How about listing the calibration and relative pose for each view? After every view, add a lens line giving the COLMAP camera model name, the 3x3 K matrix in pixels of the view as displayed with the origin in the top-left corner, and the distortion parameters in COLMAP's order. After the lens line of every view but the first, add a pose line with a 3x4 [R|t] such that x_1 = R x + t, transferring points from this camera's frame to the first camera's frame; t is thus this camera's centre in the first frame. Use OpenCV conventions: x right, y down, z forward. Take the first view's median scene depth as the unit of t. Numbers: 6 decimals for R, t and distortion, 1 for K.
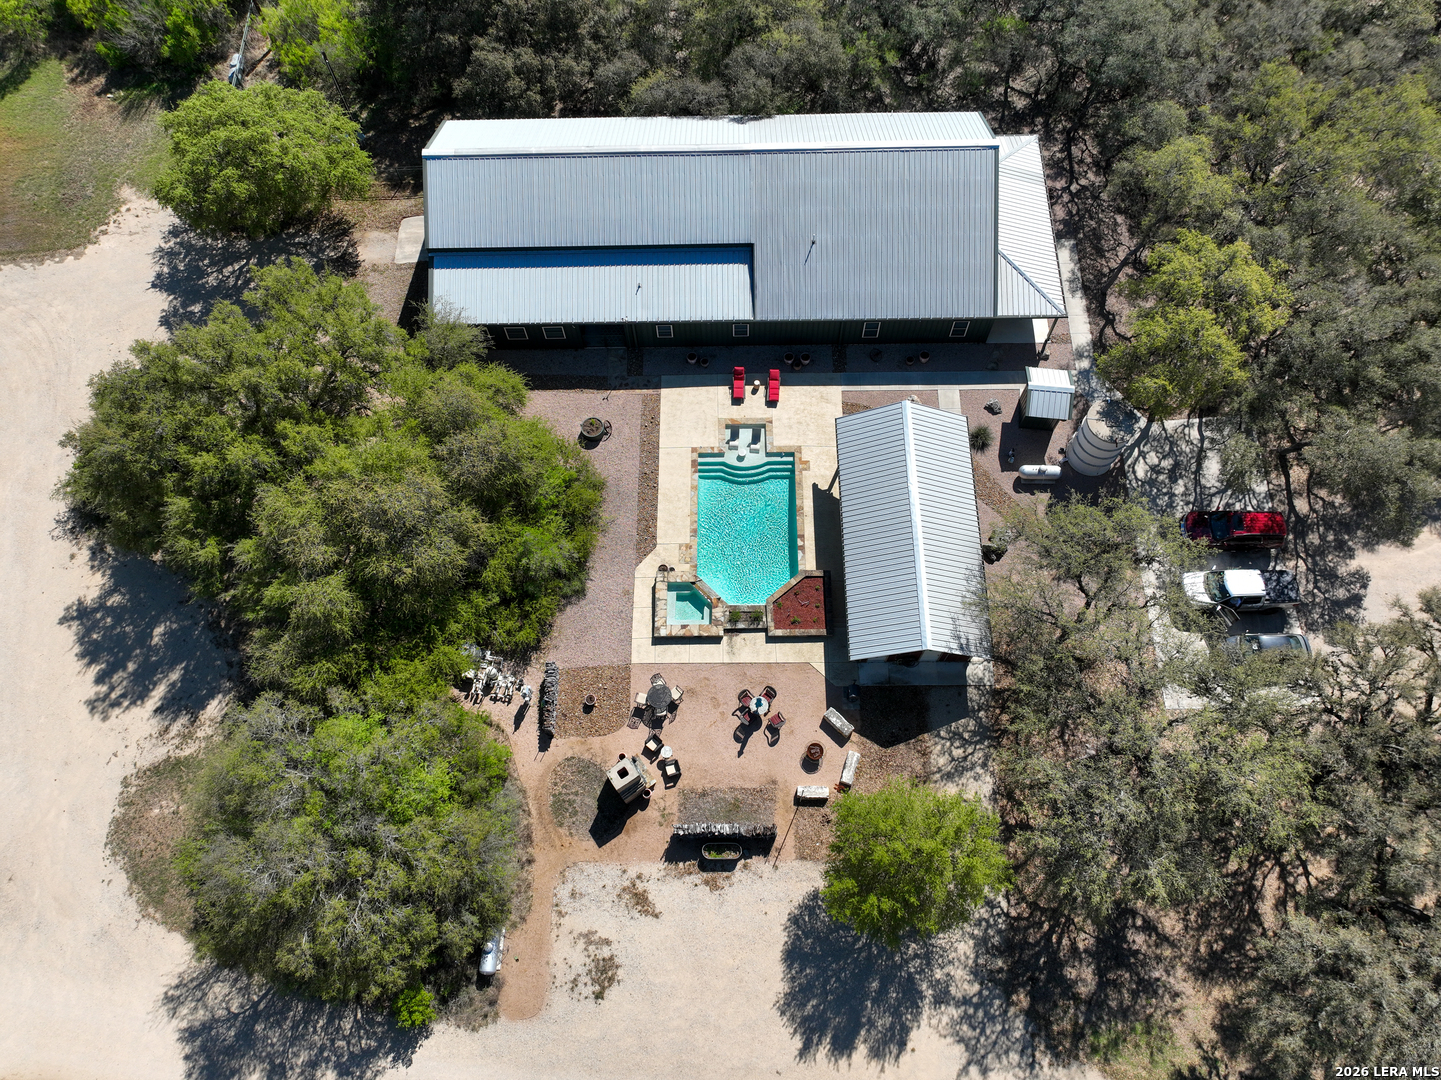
lens RADIAL K [[1015.7, 0, 720.5], [0, 1015.7, 540.0], [0, 0, 1]] dist [-0.003384, 0.017738]
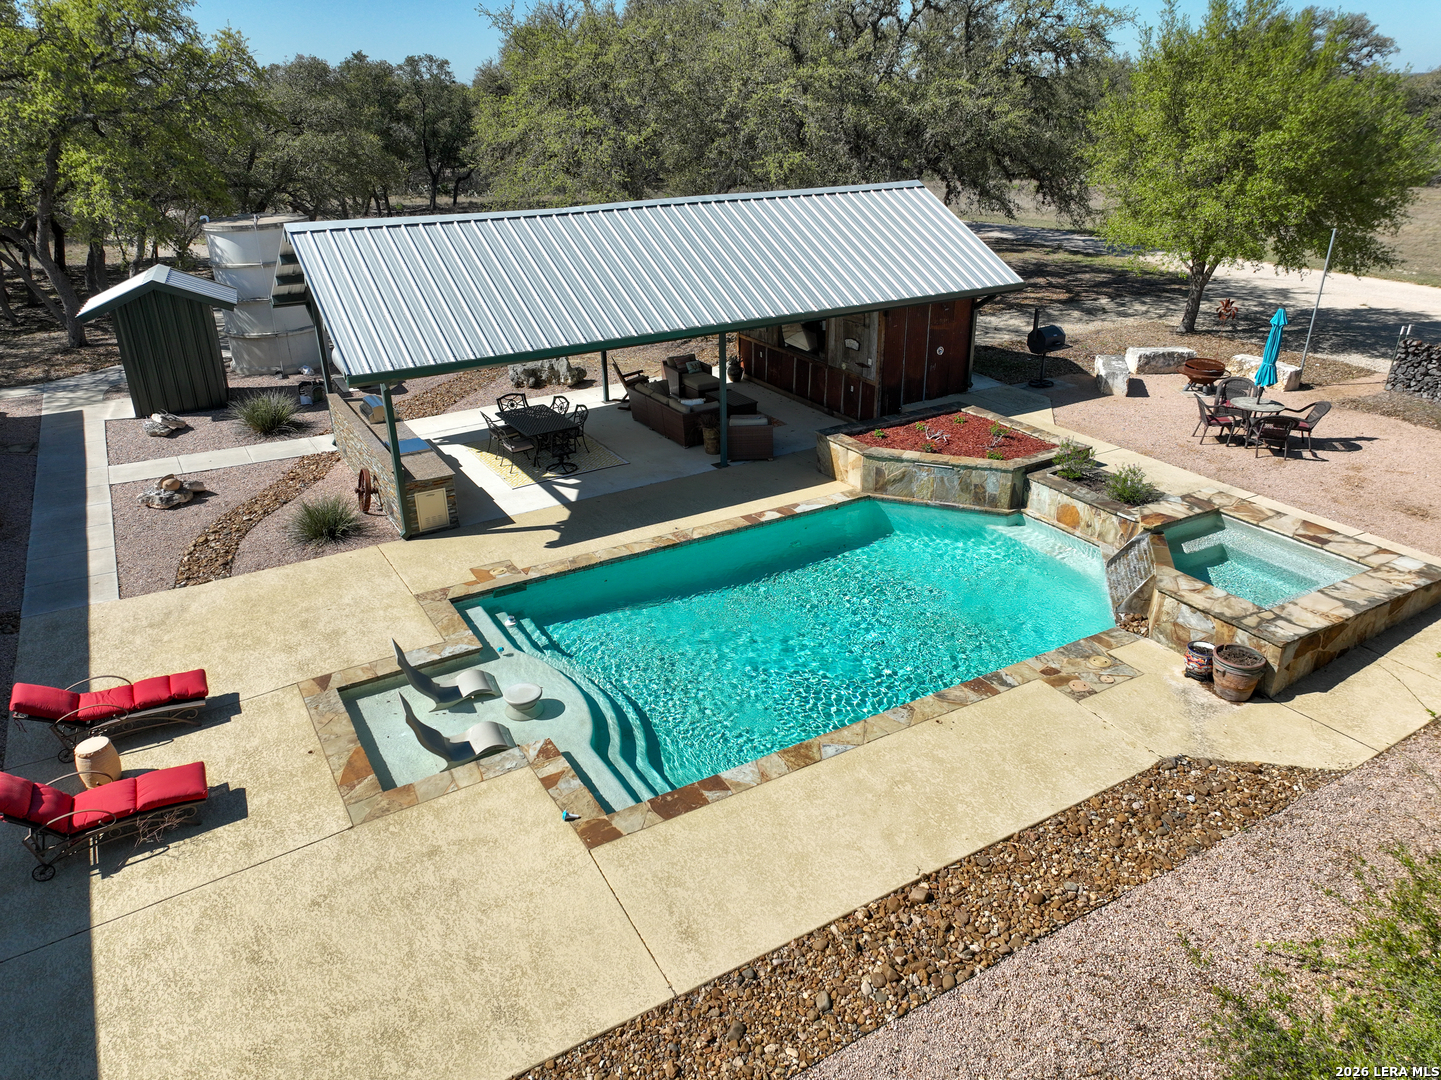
lens RADIAL K [[1015.7, 0, 720.5], [0, 1015.7, 540.0], [0, 0, 1]] dist [-0.003384, 0.017738]
pose [[-0.503473, -0.324509, 0.800755, -0.172644], [0.803268, 0.165558, 0.572146, -0.195299], [-0.318238, 0.931281, 0.177314, 1.006396]]
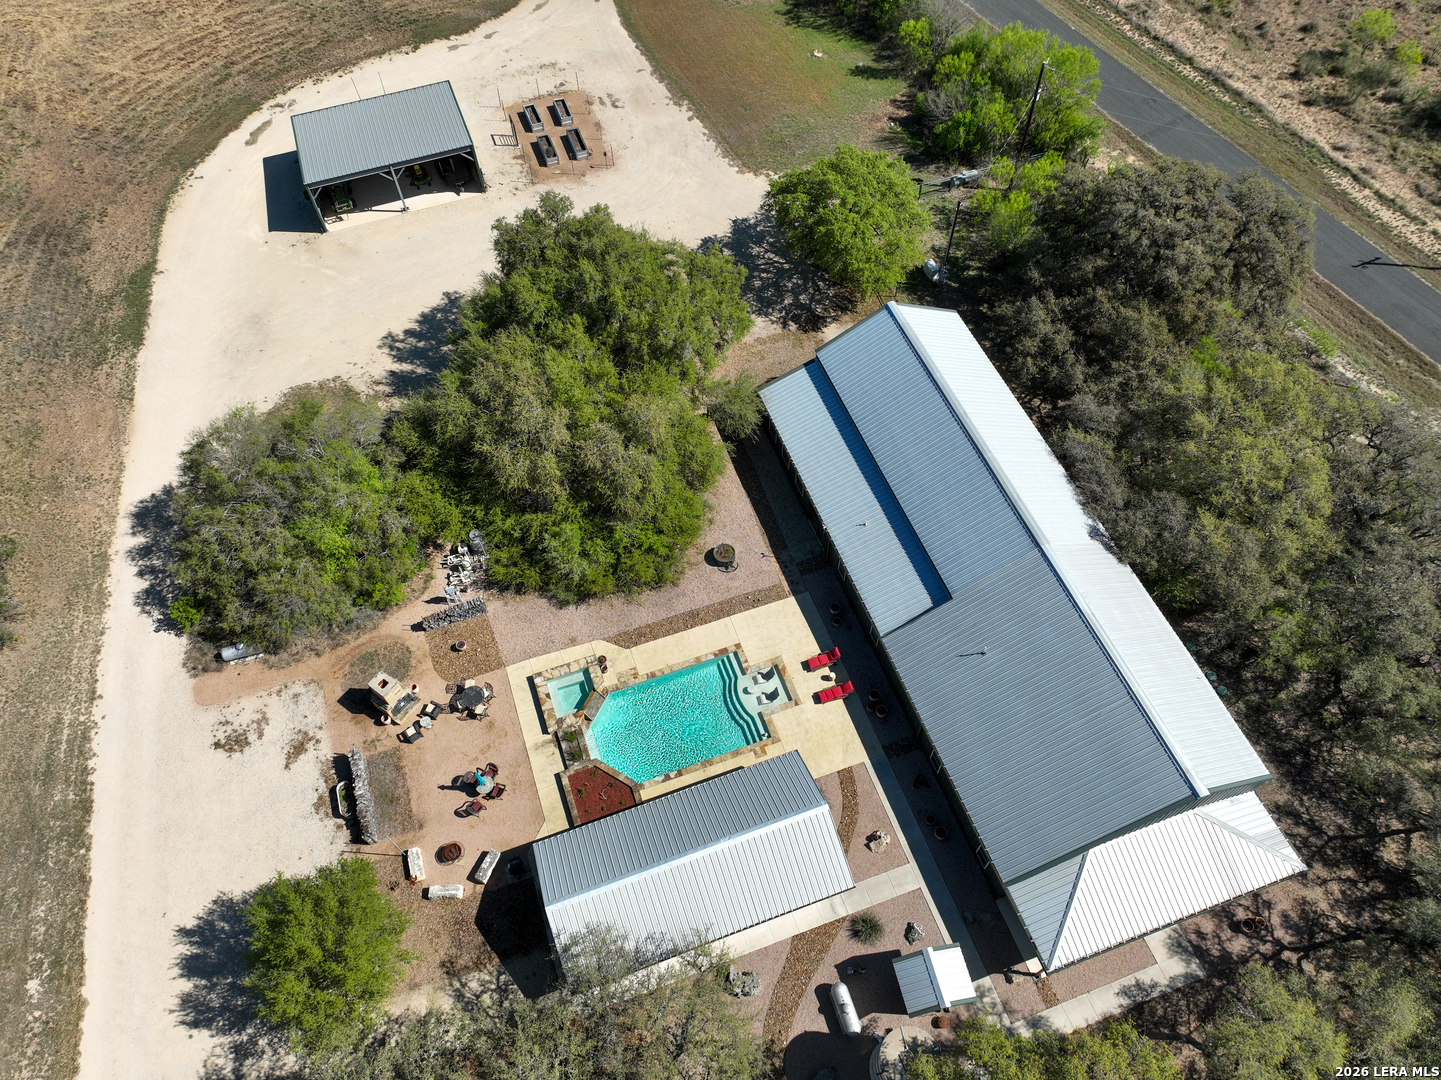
lens RADIAL K [[1015.7, 0, 720.5], [0, 1015.7, 540.0], [0, 0, 1]] dist [-0.003384, 0.017738]
pose [[0.334237, 0.798971, -0.499930, 0.417066], [-0.858954, 0.476552, 0.187340, -0.338562], [0.387922, 0.366801, 0.845561, 0.130683]]
